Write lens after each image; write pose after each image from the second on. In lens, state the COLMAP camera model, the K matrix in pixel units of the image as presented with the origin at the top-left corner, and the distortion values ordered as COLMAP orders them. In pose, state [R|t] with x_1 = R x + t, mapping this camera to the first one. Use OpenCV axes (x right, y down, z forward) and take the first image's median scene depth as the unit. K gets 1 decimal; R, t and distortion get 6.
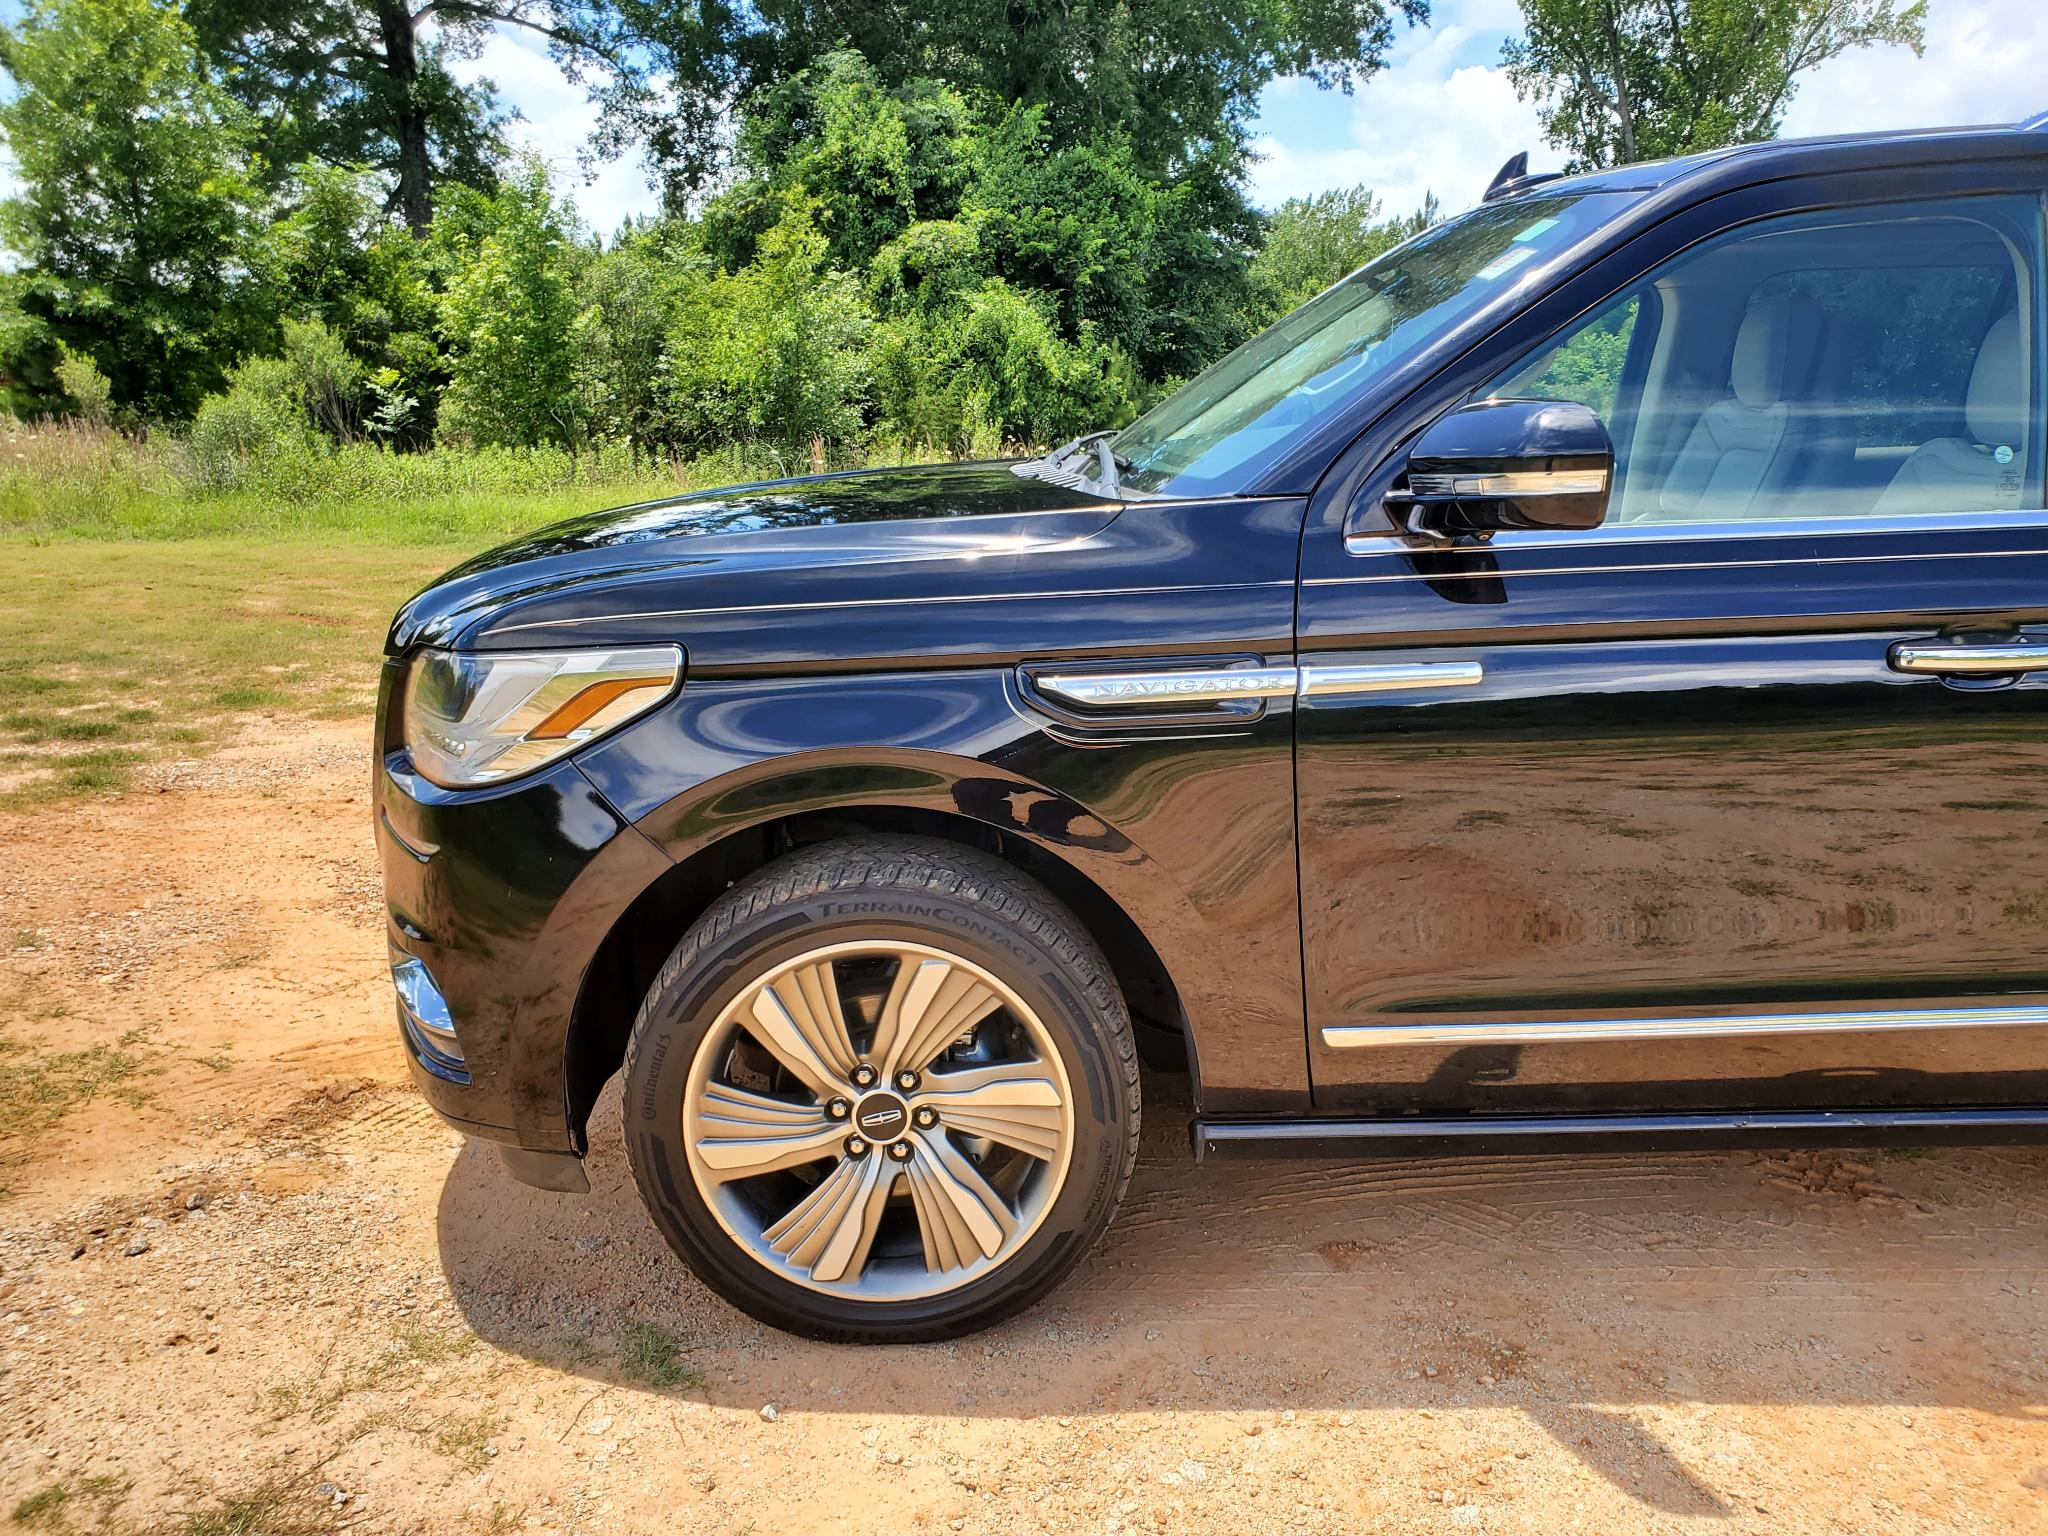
lens RADIAL K [[1592.3, 0, 1024.0], [0, 1592.3, 768.0], [0, 0, 1]] dist [-0.003181, 0.010083]
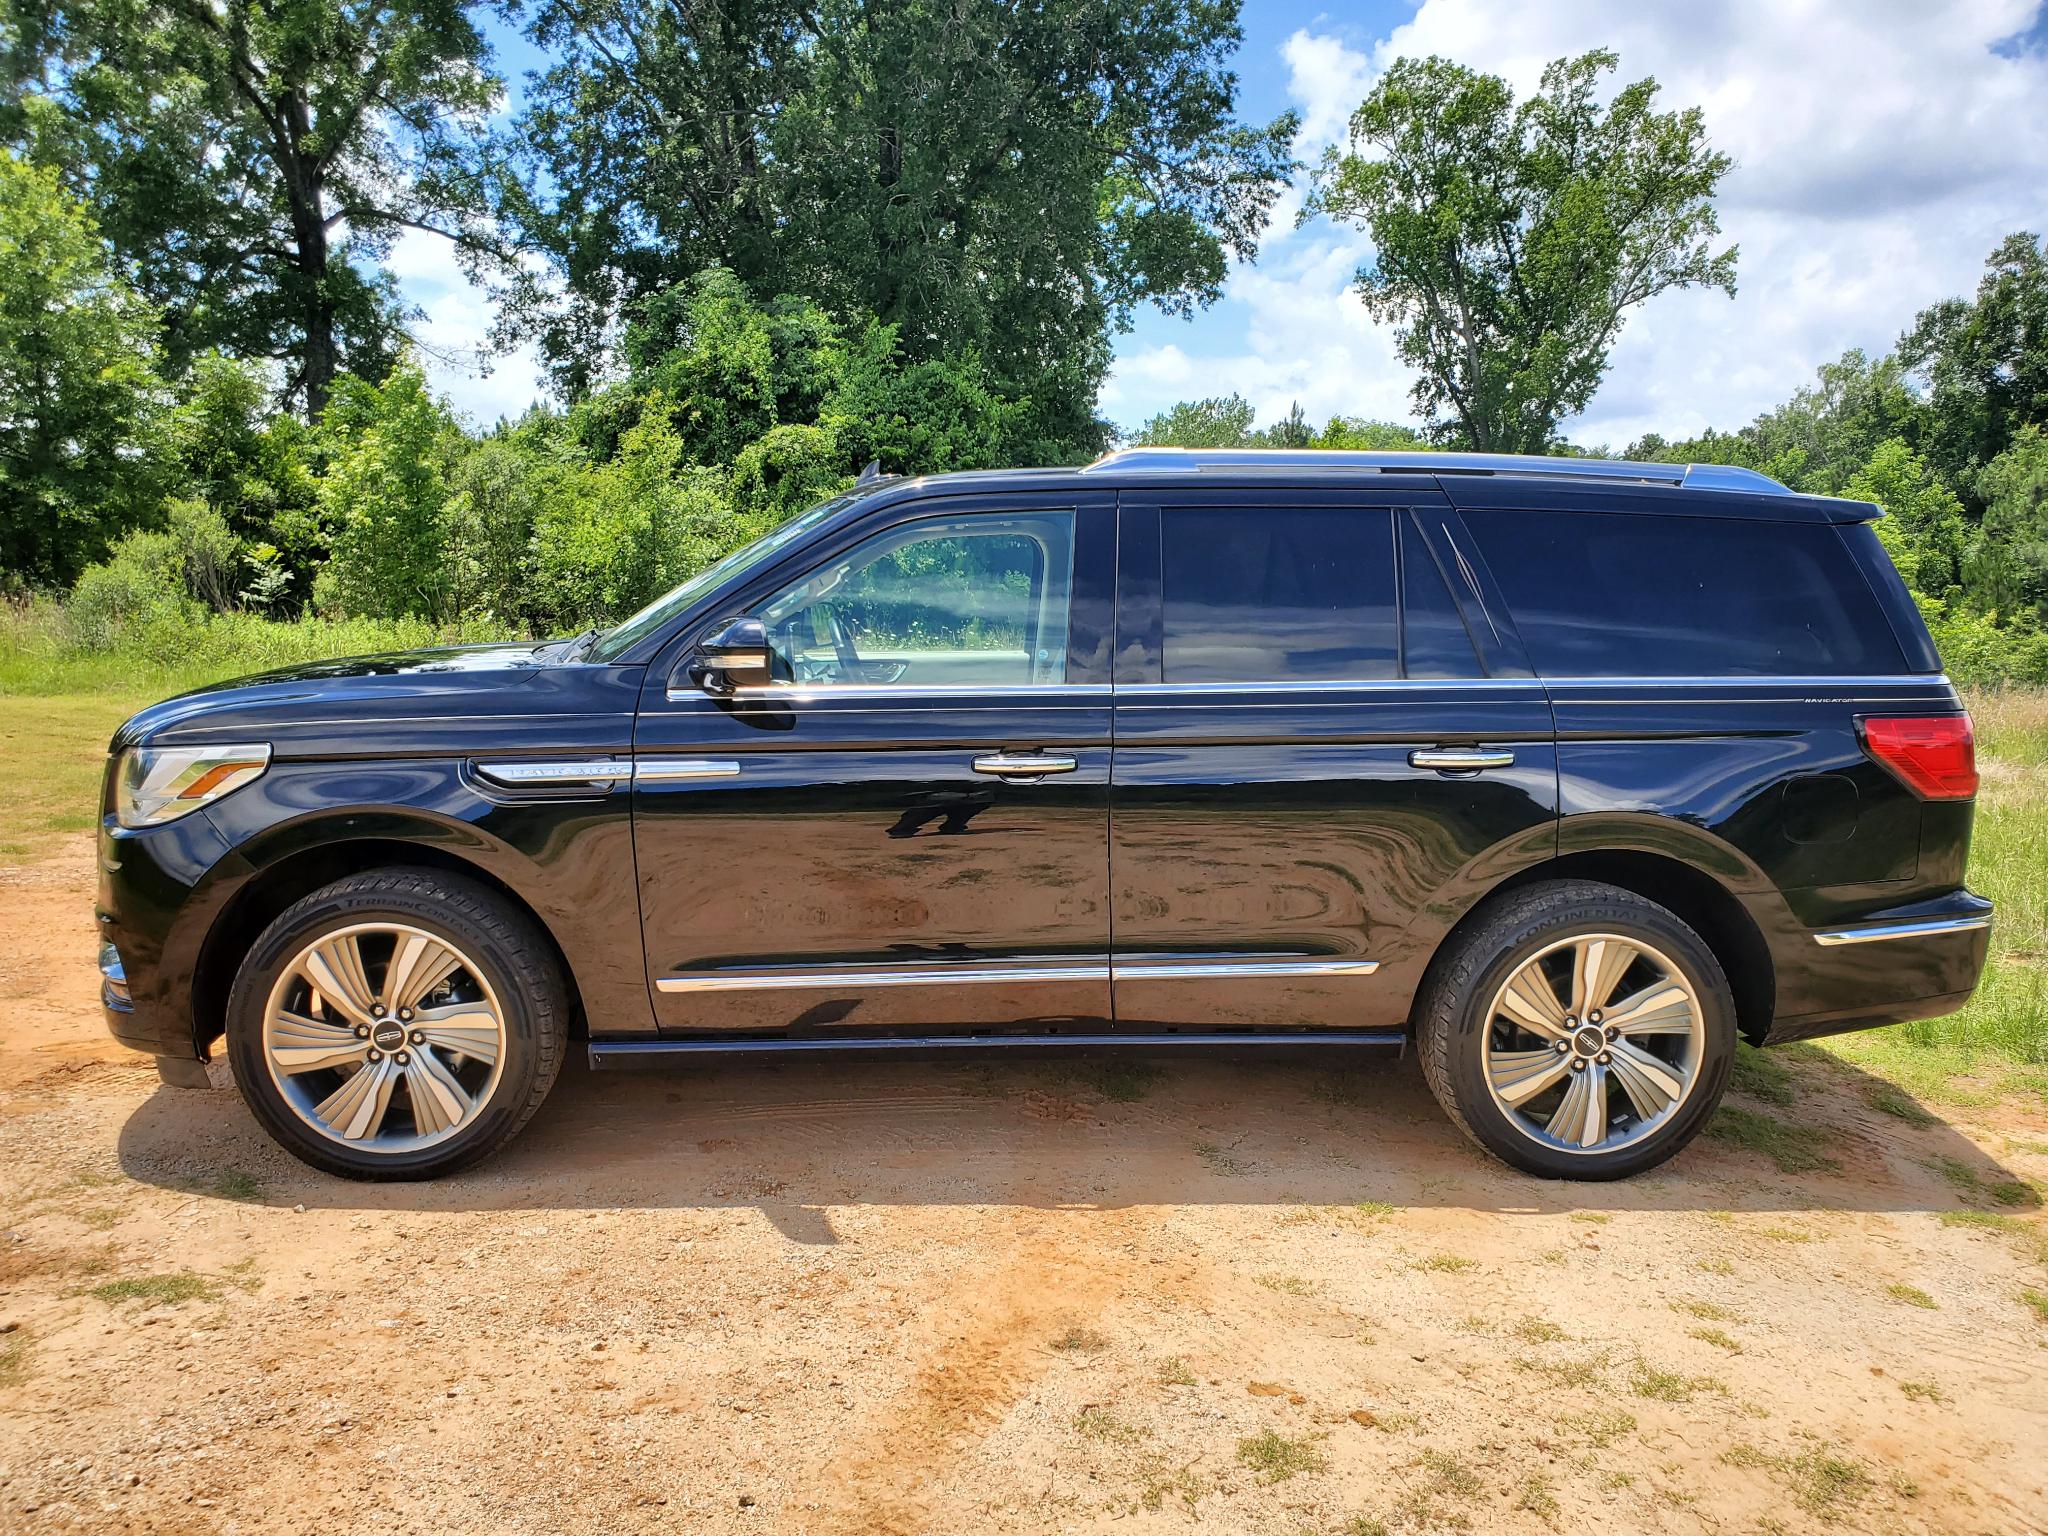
lens RADIAL K [[1607.9, 0, 1024.0], [0, 1607.9, 768.0], [0, 0, 1]] dist [-0.016694, 0.046151]
pose [[0.998541, 0.018233, 0.050826, 0.058415], [-0.012406, 0.993553, -0.112685, 0.015439], [-0.052553, 0.111890, 0.992330, -0.086867]]
